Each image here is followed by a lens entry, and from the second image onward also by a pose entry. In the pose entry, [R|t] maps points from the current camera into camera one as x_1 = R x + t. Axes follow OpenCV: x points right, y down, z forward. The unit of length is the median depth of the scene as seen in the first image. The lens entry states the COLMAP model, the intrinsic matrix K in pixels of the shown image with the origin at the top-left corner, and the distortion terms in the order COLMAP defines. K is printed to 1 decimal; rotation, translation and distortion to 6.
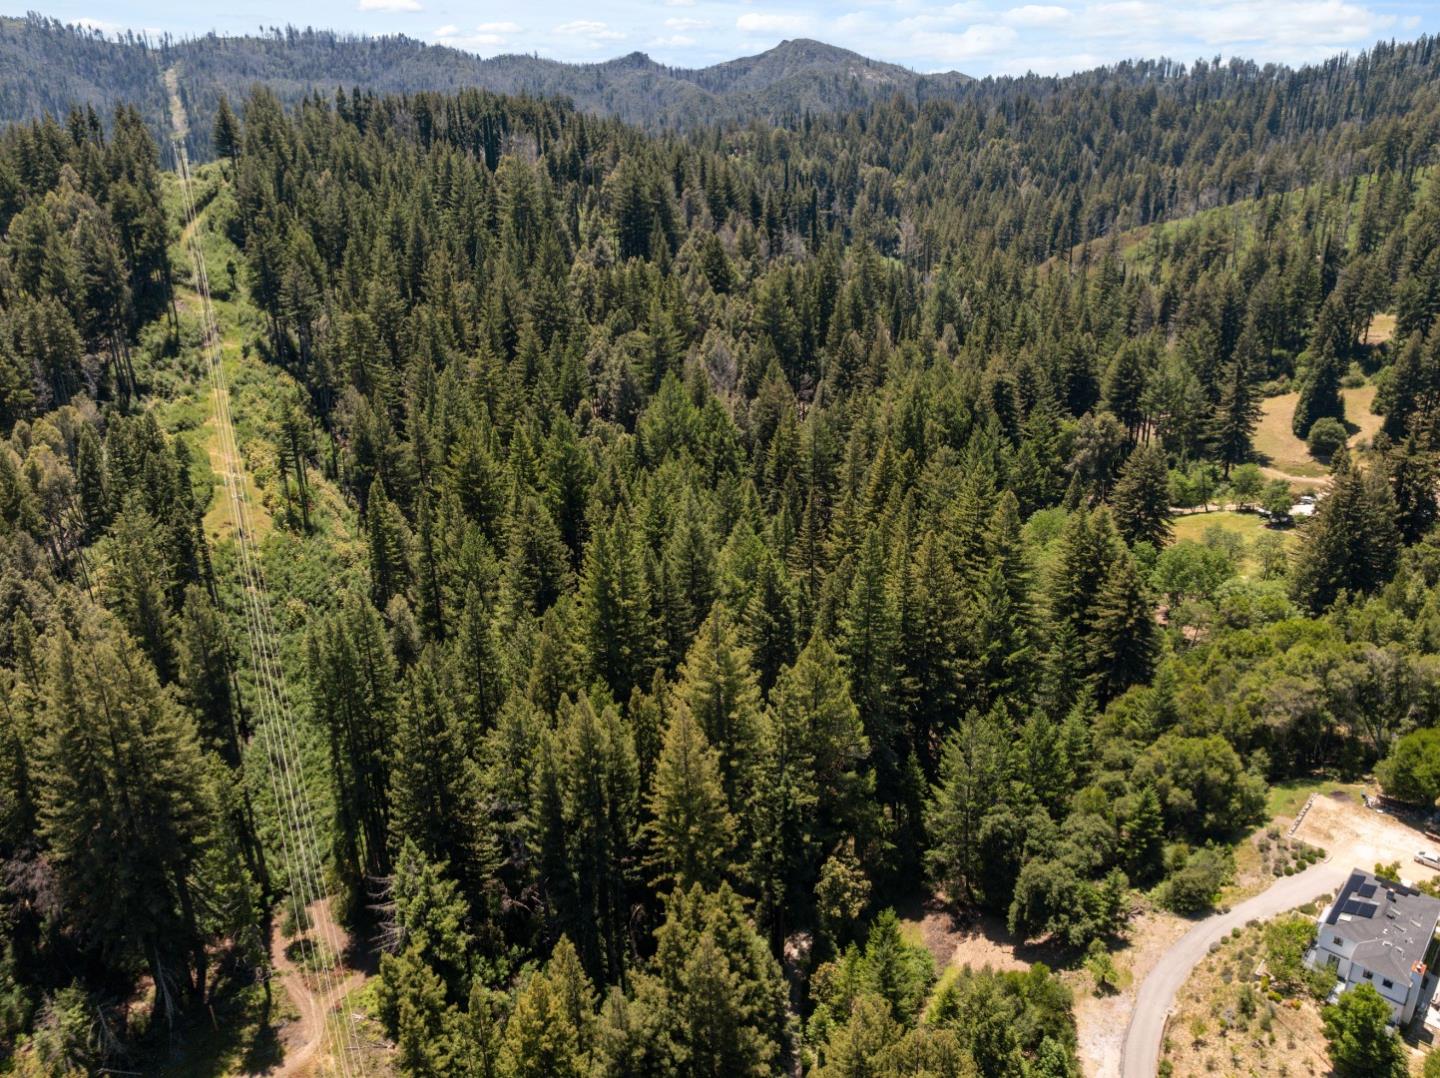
lens RADIAL K [[1016.5, 0, 722.9], [0, 1016.5, 533.4], [0, 0, 1]] dist [-0.045972, 0.013256]
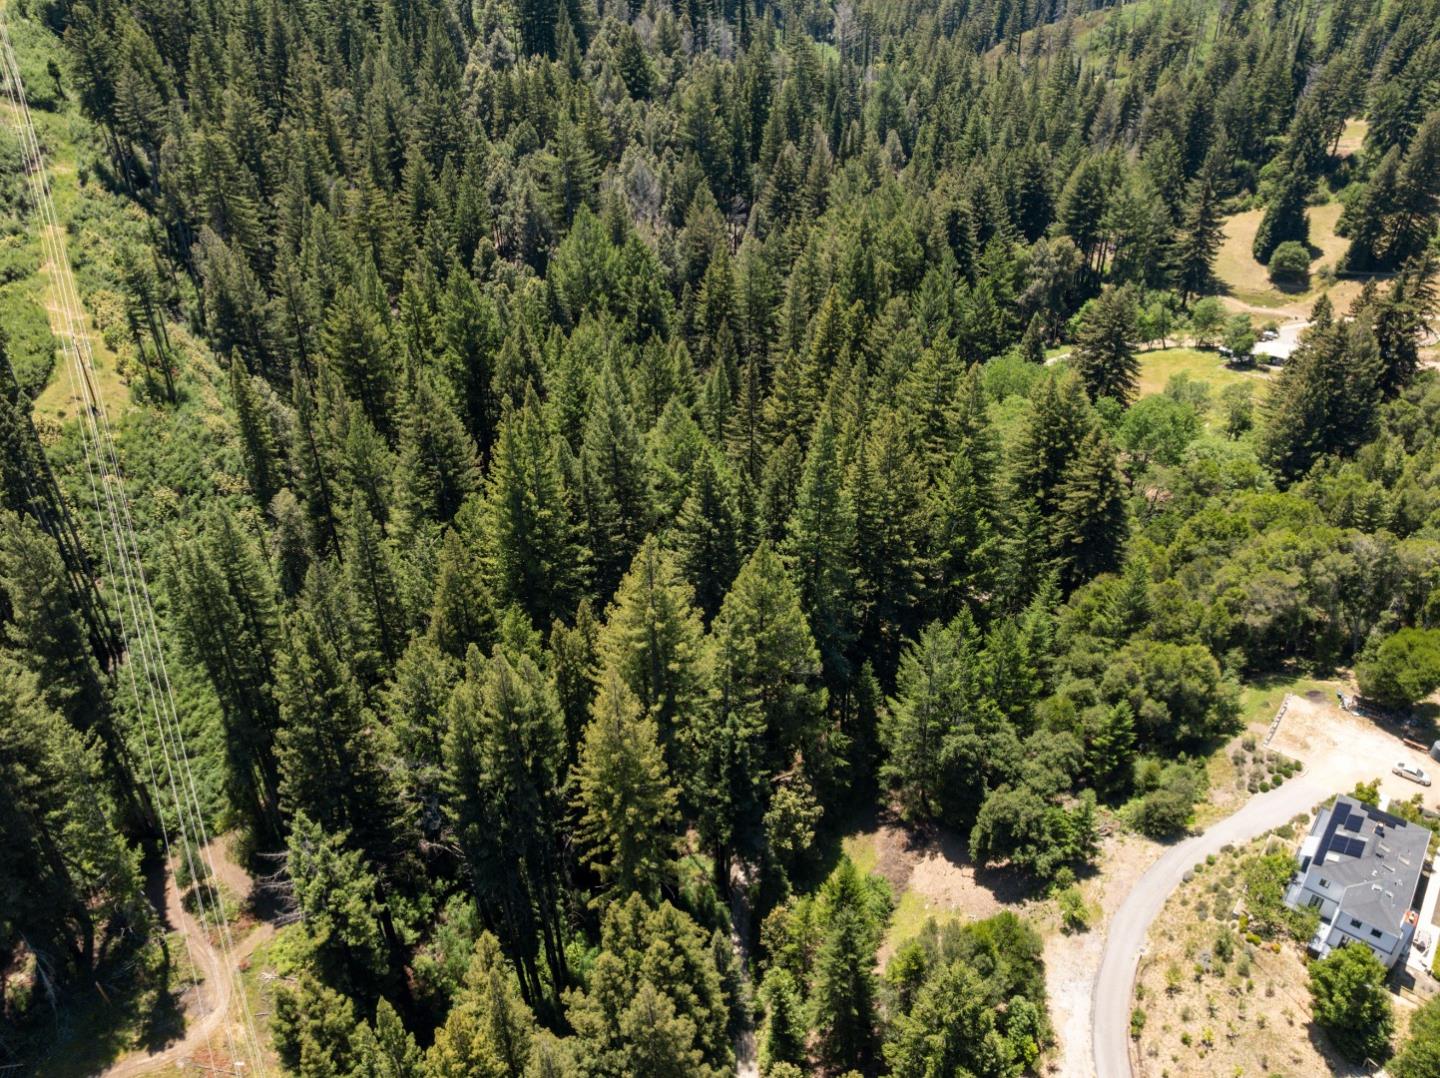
lens RADIAL K [[1030.0, 0, 726.2], [0, 1030.0, 540.3], [0, 0, 1]] dist [-0.058301, 0.031622]
pose [[0.997080, -0.028546, 0.070823, -0.001173], [0.014245, 0.980748, 0.194755, -0.062871], [-0.075019, -0.193178, 0.978292, 0.109251]]
